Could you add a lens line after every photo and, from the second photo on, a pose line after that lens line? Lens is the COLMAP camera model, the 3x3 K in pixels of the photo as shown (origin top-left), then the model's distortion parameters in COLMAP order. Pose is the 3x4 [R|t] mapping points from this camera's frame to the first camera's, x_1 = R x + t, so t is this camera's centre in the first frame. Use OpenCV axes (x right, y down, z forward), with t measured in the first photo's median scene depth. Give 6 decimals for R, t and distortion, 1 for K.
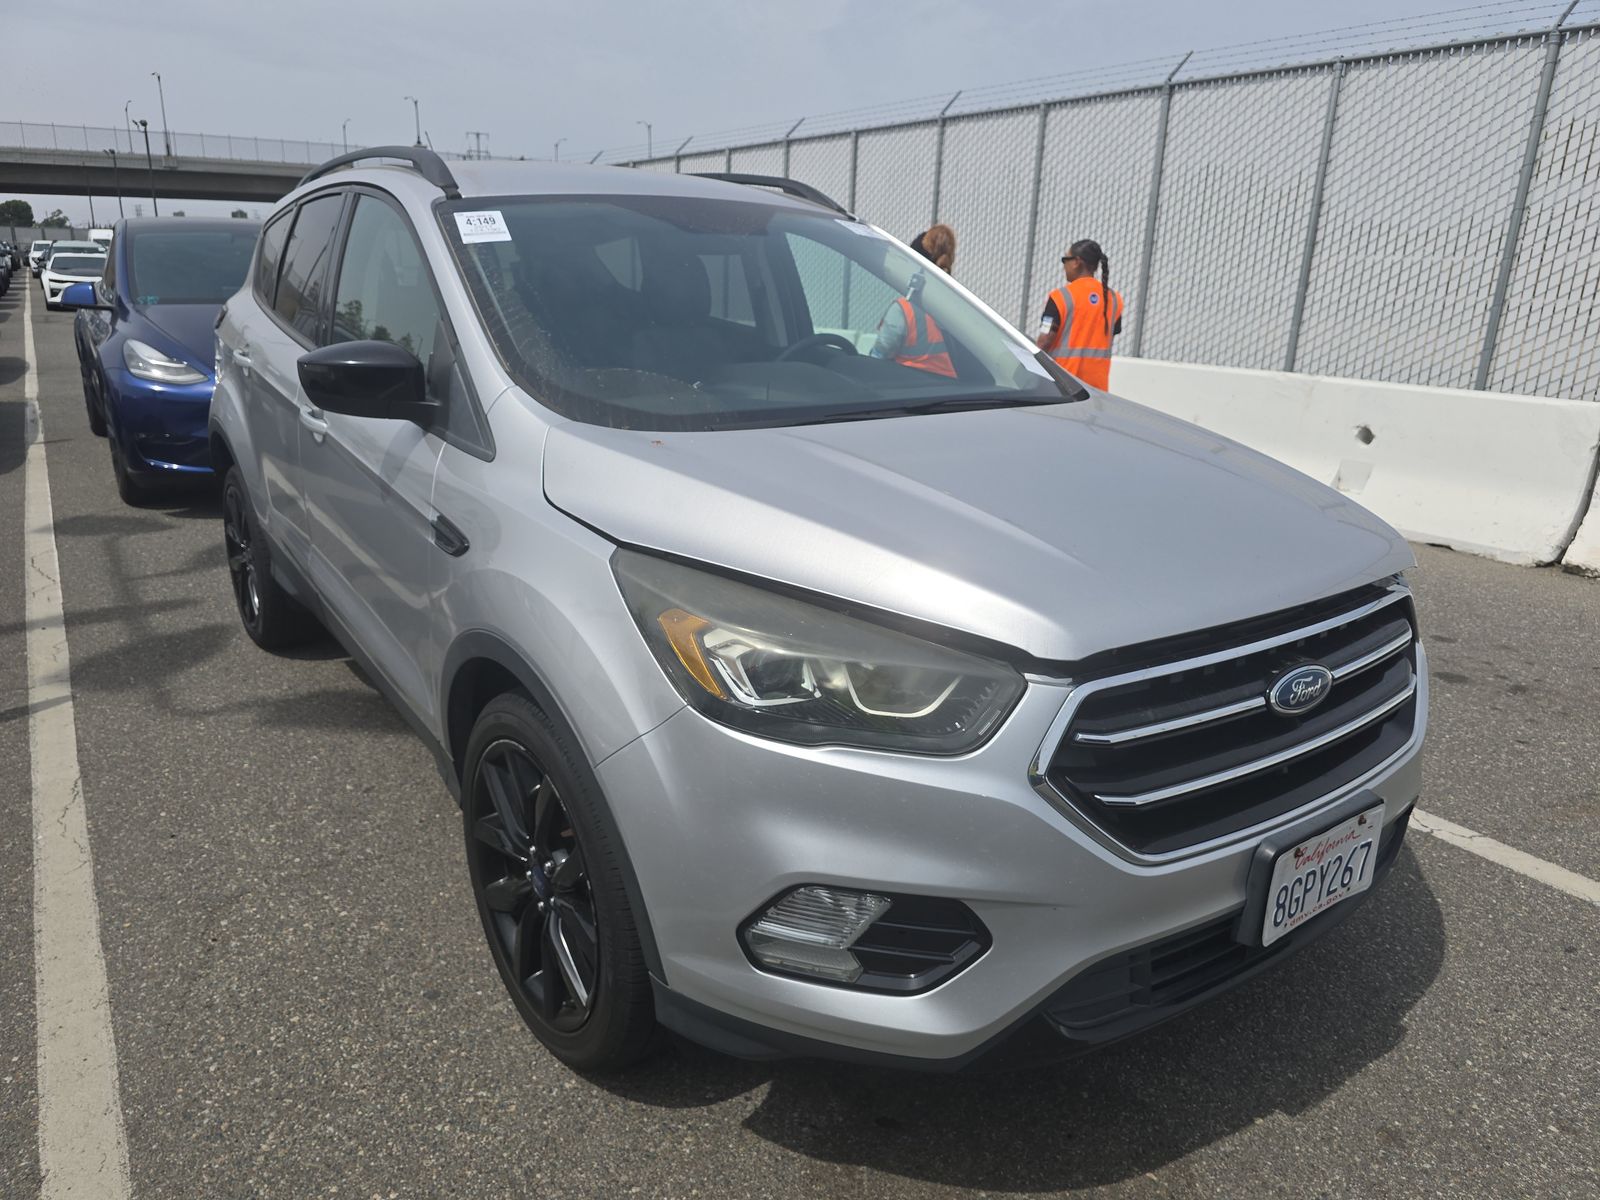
lens RADIAL K [[1089.2, 0, 804.5], [0, 1089.2, 603.3], [0, 0, 1]] dist [0.020402, -0.016575]
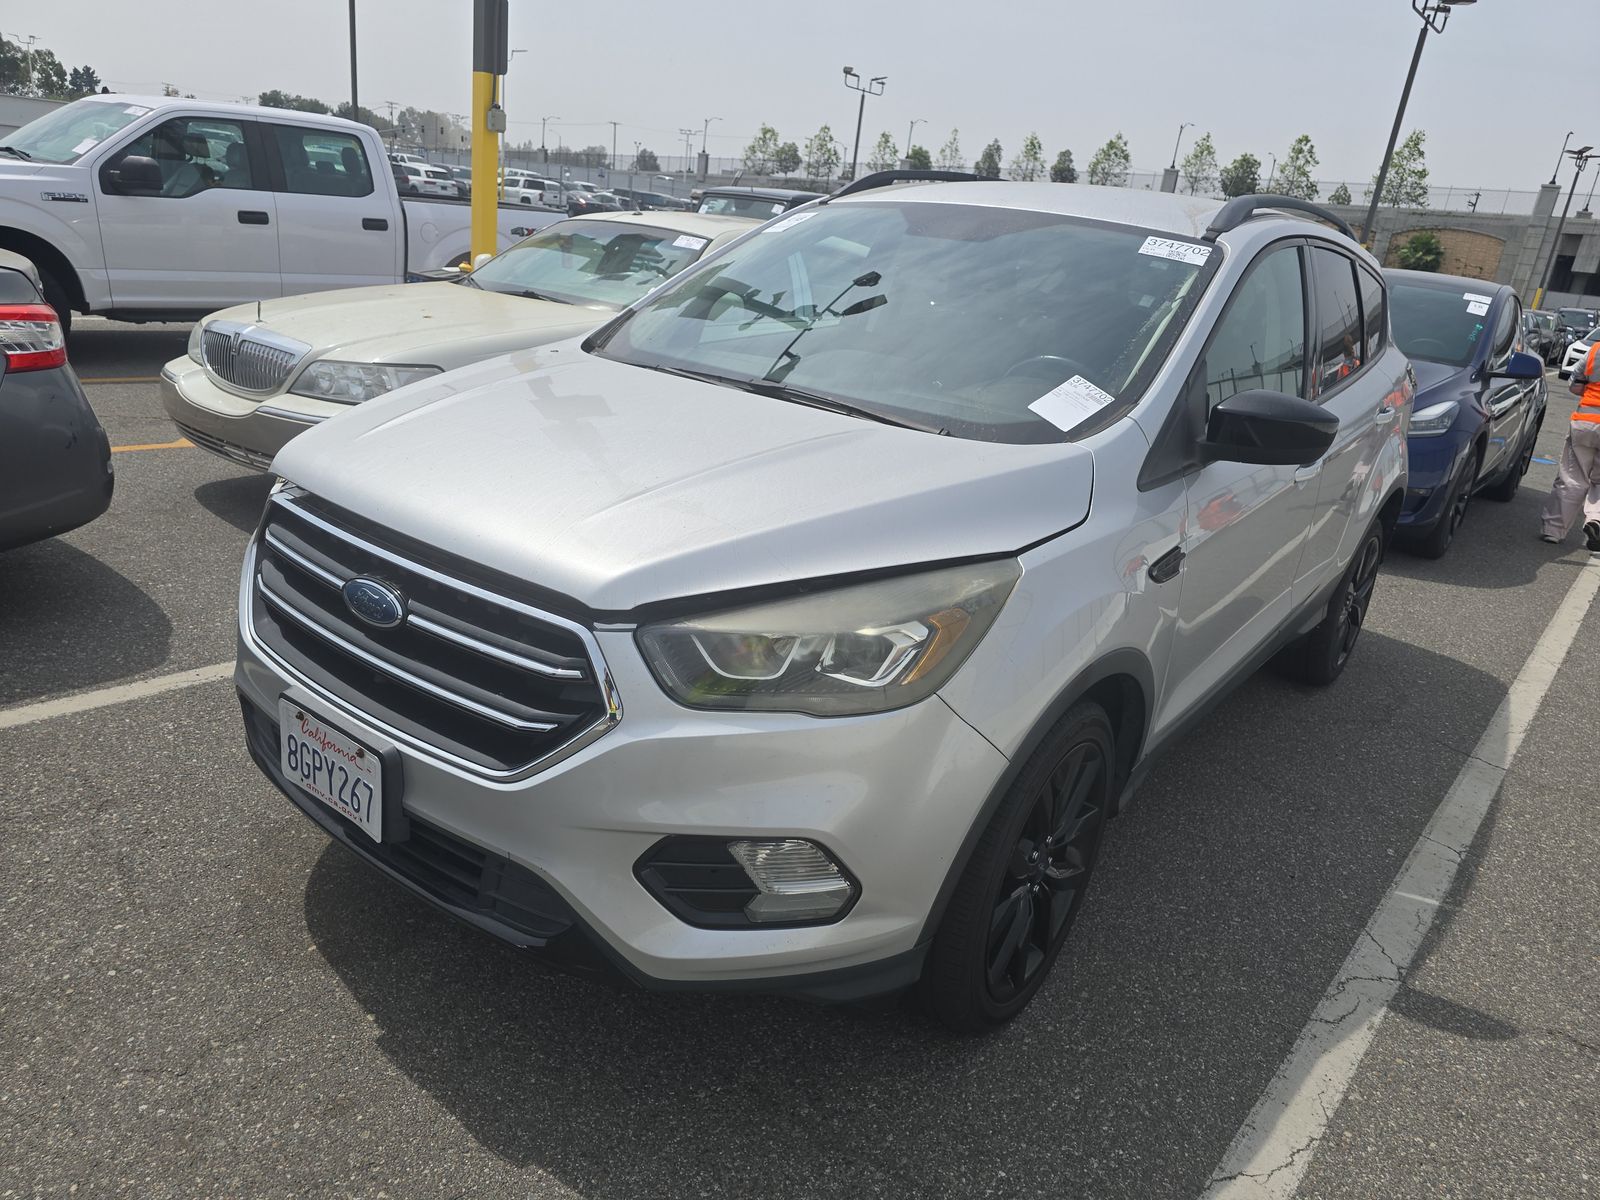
lens RADIAL K [[1089.2, 0, 804.5], [0, 1089.2, 603.3], [0, 0, 1]] dist [0.020402, -0.016575]
pose [[0.279253, 0.323338, -0.904141, 1.055628], [-0.381893, 0.901325, 0.204380, -0.208202], [0.881009, 0.288211, 0.375178, 0.662171]]
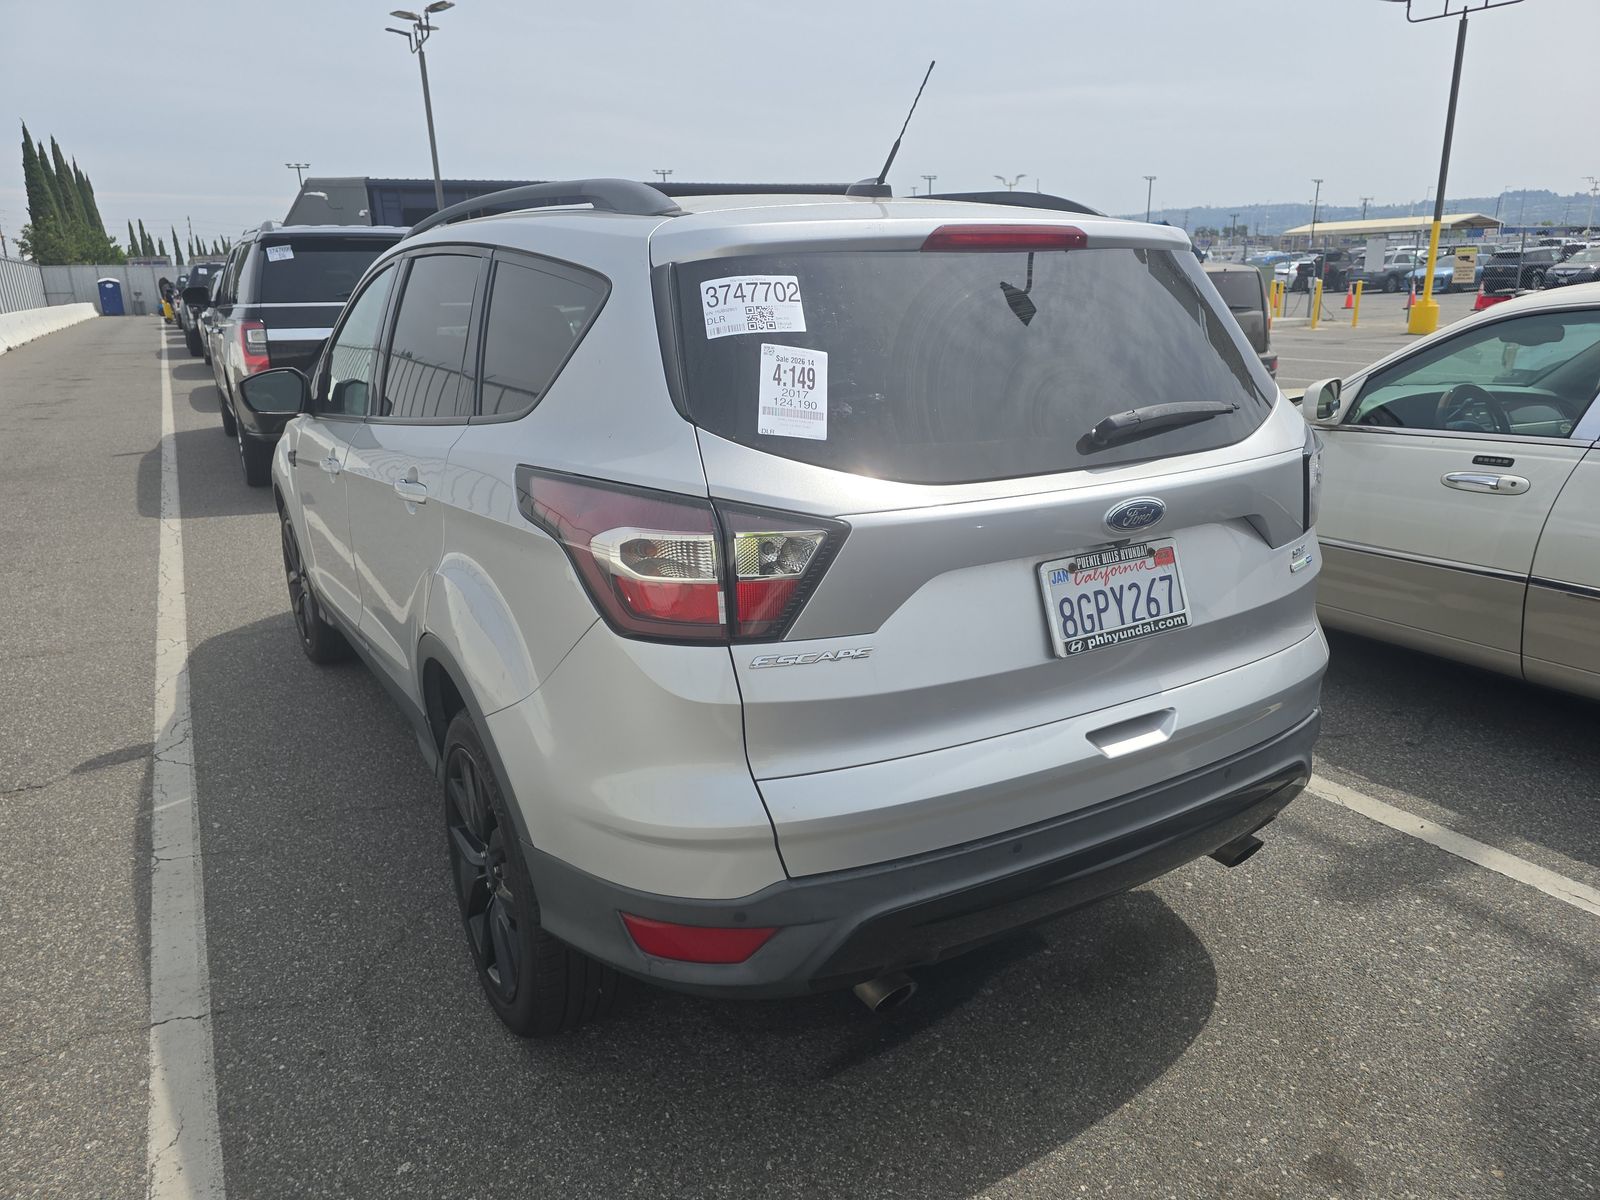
lens RADIAL K [[1089.2, 0, 800.0], [0, 1089.2, 600.0], [0, 0, 1]] dist [0.024069, -0.019267]
pose [[-0.996277, -0.028677, 0.081301, -0.592983], [0.021395, 0.831309, 0.555399, -0.886723], [-0.083514, 0.555070, -0.827600, 2.682989]]
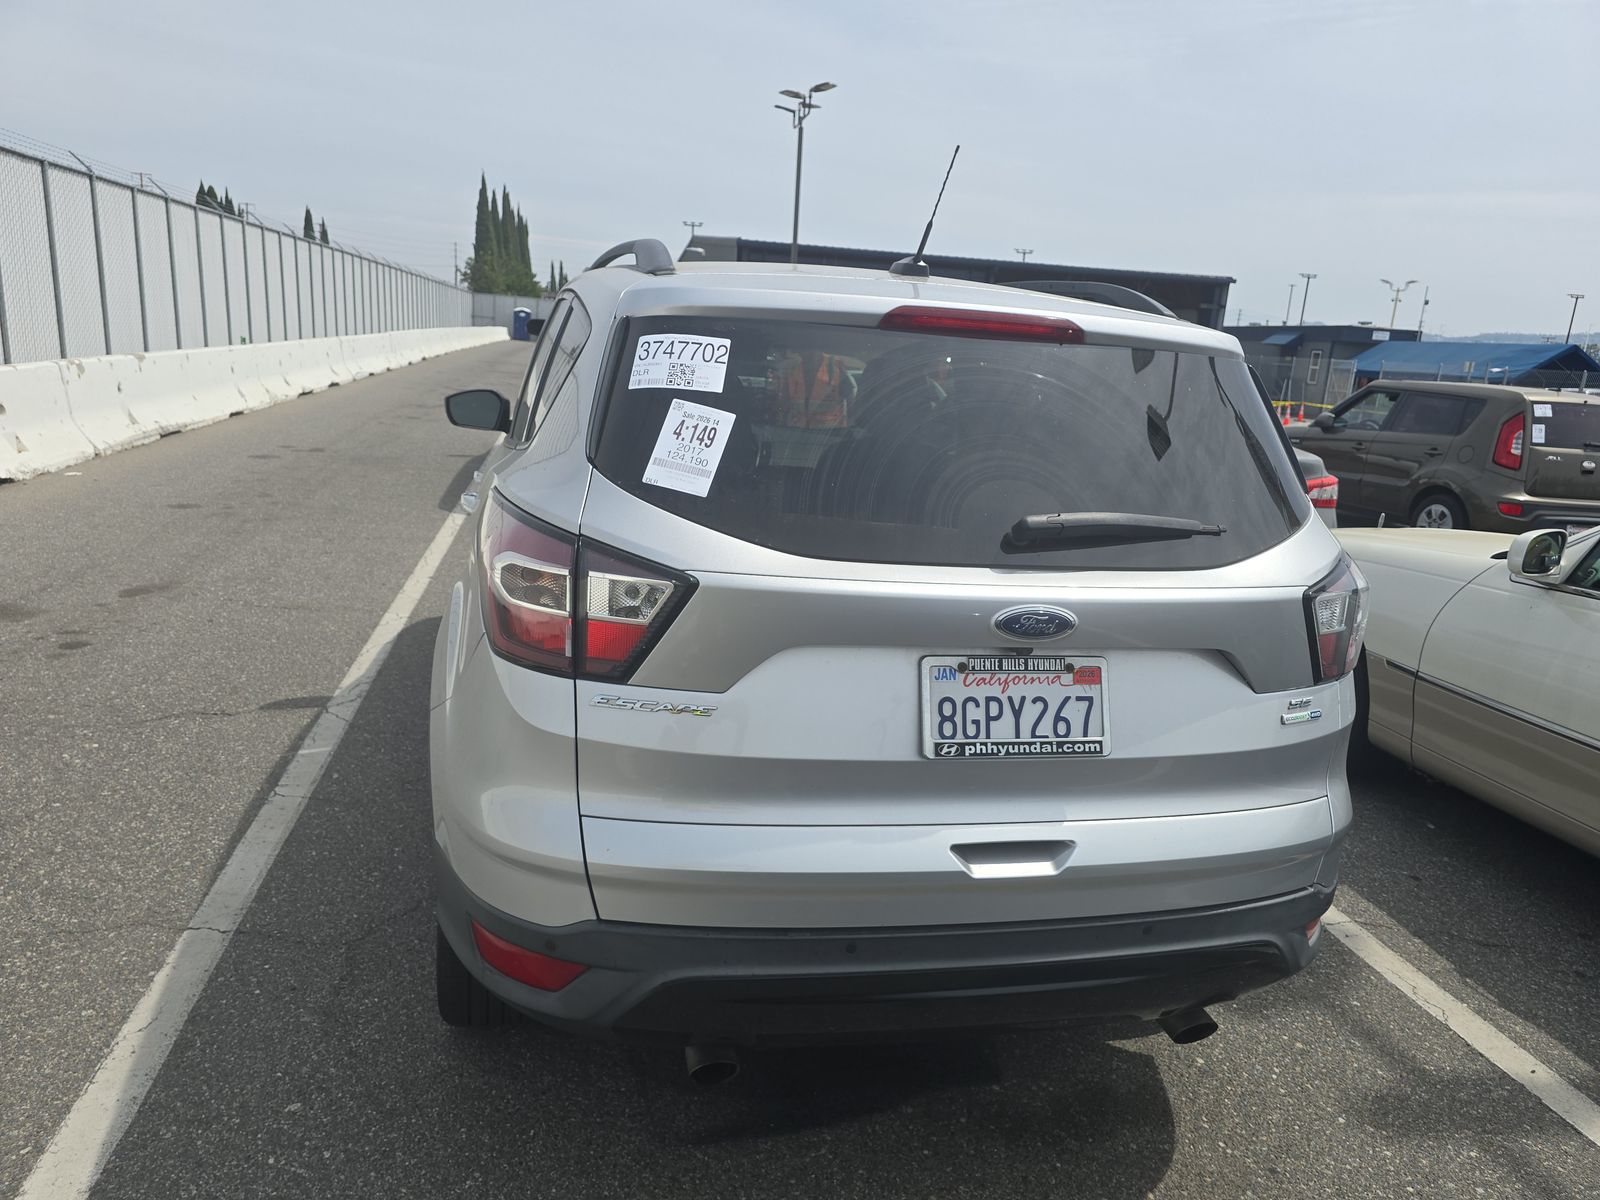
lens RADIAL K [[1089.0, 0, 802.5], [0, 1089.0, 597.1], [0, 0, 1]] dist [0.028451, -0.026876]
pose [[-0.918623, -0.178380, 0.352578, -0.856311], [0.021269, 0.868684, 0.494910, -0.878438], [-0.394561, 0.462135, -0.794199, 2.620371]]
